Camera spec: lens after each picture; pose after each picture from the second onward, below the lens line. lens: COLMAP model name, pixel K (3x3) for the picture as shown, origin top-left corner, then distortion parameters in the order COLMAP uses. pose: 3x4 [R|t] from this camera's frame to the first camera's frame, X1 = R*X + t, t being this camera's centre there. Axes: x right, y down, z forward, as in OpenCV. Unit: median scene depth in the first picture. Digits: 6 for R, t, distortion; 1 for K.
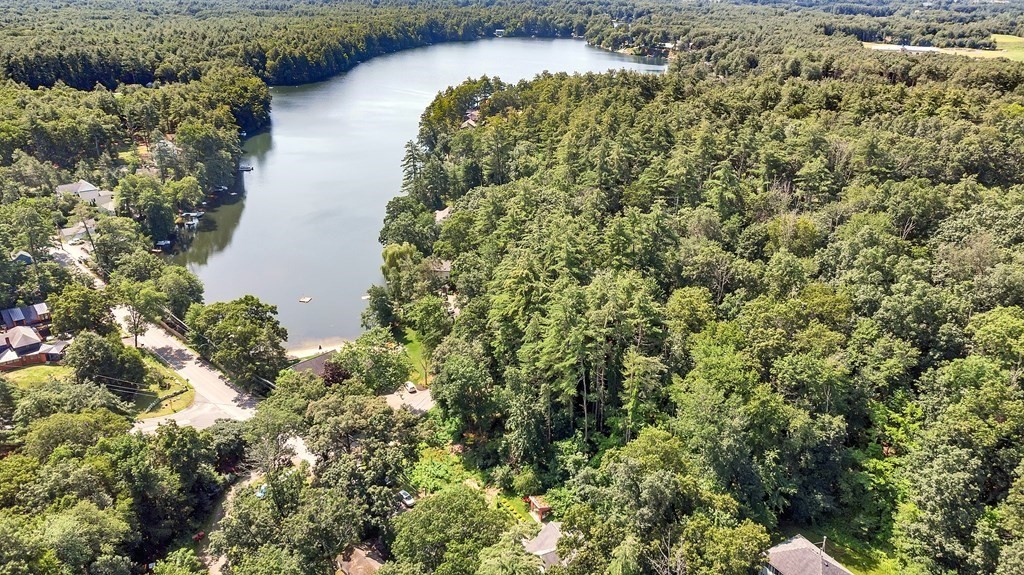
lens RADIAL K [[756.8, 0, 504.9], [0, 756.8, 292.1], [0, 0, 1]] dist [0.021802, 0.010228]
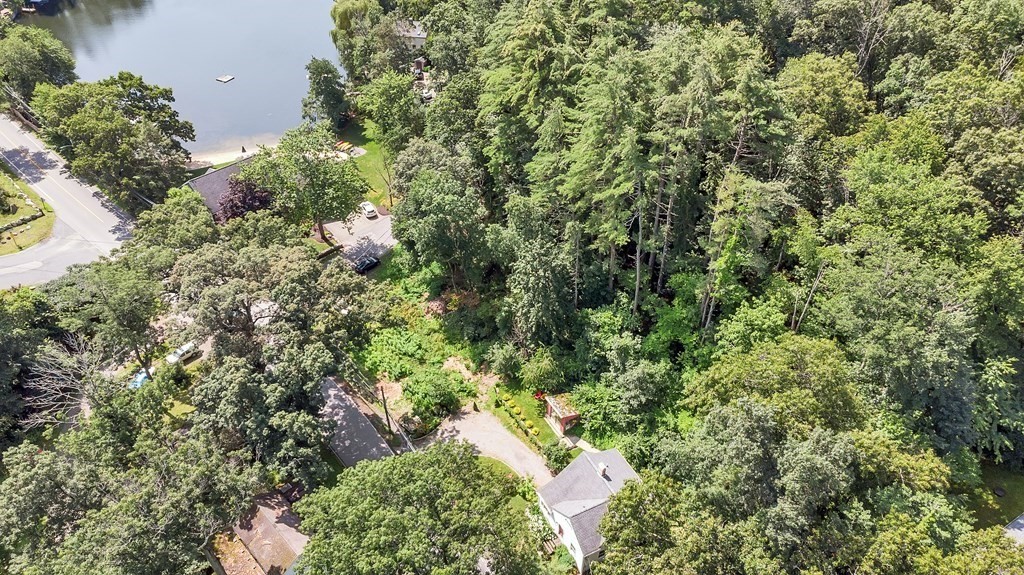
lens RADIAL K [[756.8, 0, 509.6], [0, 756.8, 302.2], [0, 0, 1]] dist [0.021802, 0.010228]
pose [[0.999930, -0.006451, 0.009891, -0.003516], [0.003320, 0.957387, 0.288790, 0.007172], [-0.011333, -0.288737, 0.957341, 0.362671]]
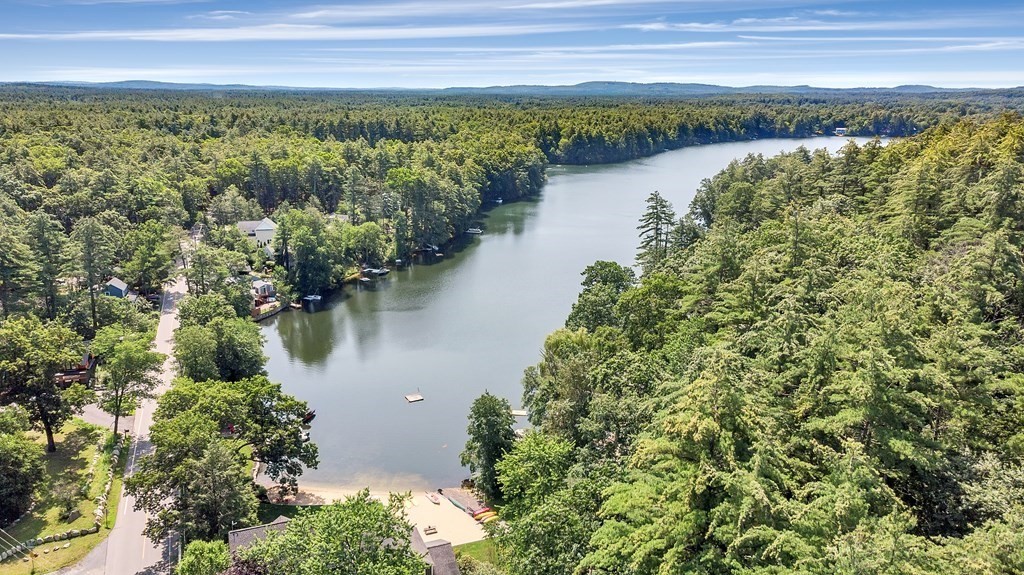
lens RADIAL K [[756.8, 0, 509.3], [0, 756.8, 291.9], [0, 0, 1]] dist [0.021802, 0.010228]
pose [[0.913595, 0.101470, -0.393762, 0.065108], [-0.156190, 0.981647, -0.109423, -0.032172], [0.375432, 0.161470, 0.912676, 0.677609]]
